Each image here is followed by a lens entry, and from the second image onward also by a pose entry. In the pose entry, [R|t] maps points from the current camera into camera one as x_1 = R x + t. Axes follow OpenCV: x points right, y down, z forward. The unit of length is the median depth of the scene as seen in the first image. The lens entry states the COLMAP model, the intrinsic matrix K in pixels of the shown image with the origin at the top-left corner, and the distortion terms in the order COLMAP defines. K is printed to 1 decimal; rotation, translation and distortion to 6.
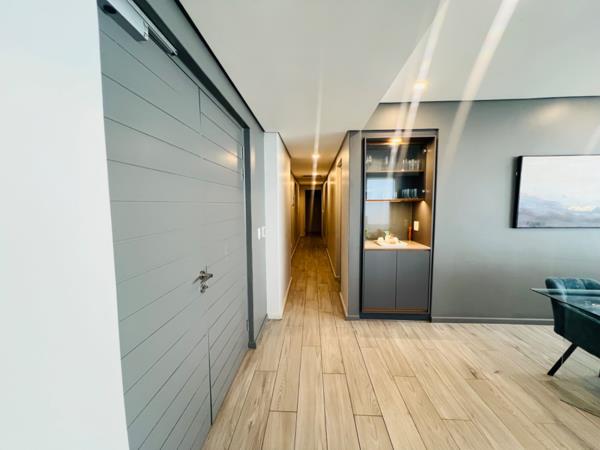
lens RADIAL K [[240.4, 0, 297.5], [0, 240.4, 224.5], [0, 0, 1]] dist [-0.003427, 0.000919]
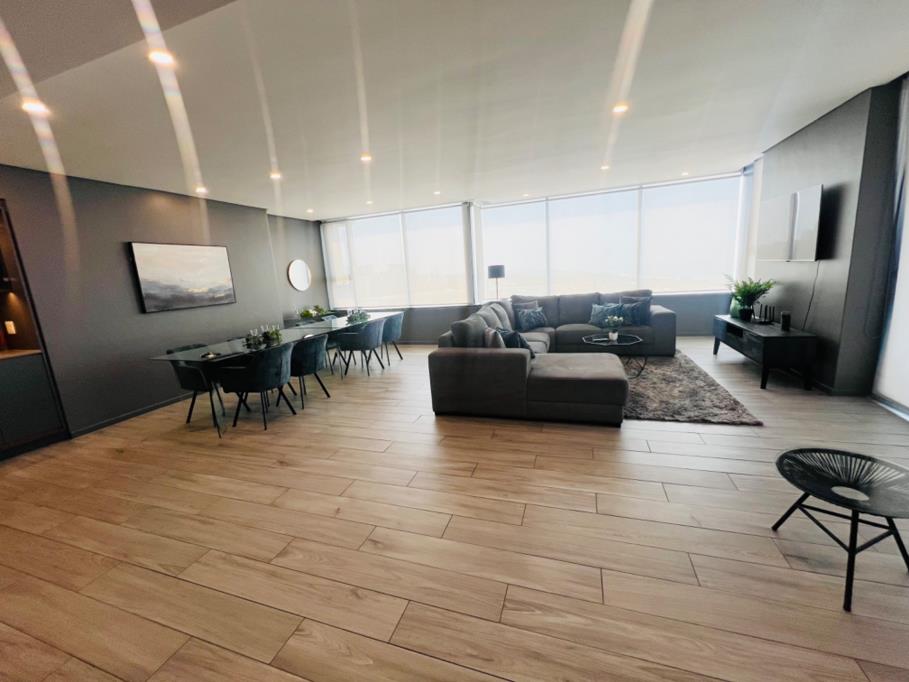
lens RADIAL K [[364.1, 0, 453.5], [0, 364.1, 340.4], [0, 0, 1]] dist [-0.003427, 0.000919]
pose [[0.265032, -0.188702, 0.945595, -0.233072], [0.145579, 0.977253, 0.154217, 0.082865], [-0.953187, 0.096786, 0.286475, -0.700600]]
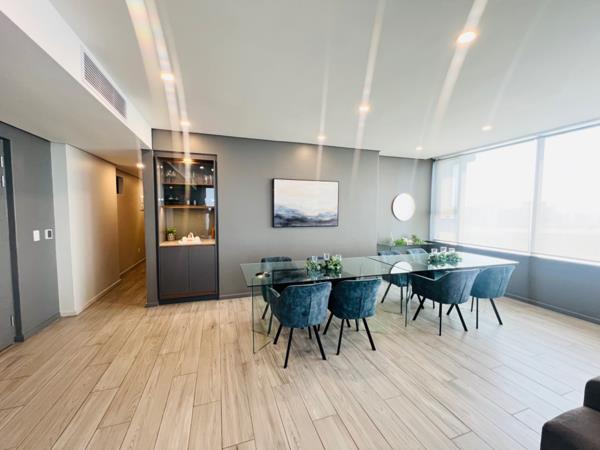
lens RADIAL K [[240.4, 0, 299.8], [0, 240.4, 225.4], [0, 0, 1]] dist [-0.003427, 0.000919]
pose [[0.926668, -0.011980, 0.375689, 0.522119], [0.020125, 0.999640, -0.017762, 0.034505], [-0.375341, 0.024020, 0.926575, -0.431614]]
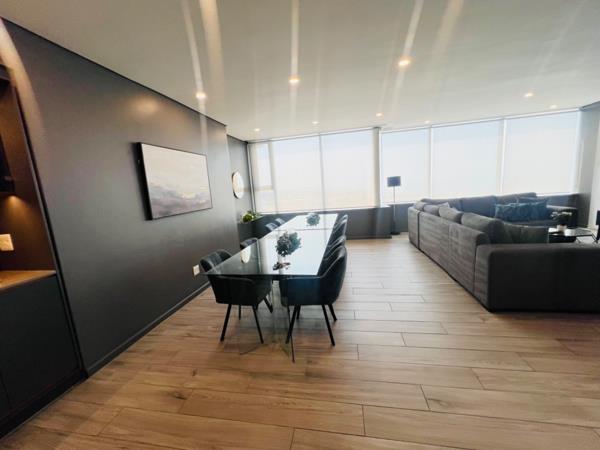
lens RADIAL K [[240.4, 0, 298.6], [0, 240.4, 224.0], [0, 0, 1]] dist [-0.003427, 0.000919]
pose [[0.126893, -0.155141, 0.979709, 0.053592], [0.157841, 0.978266, 0.134469, -0.004850], [-0.979277, 0.137575, 0.148623, 0.303020]]
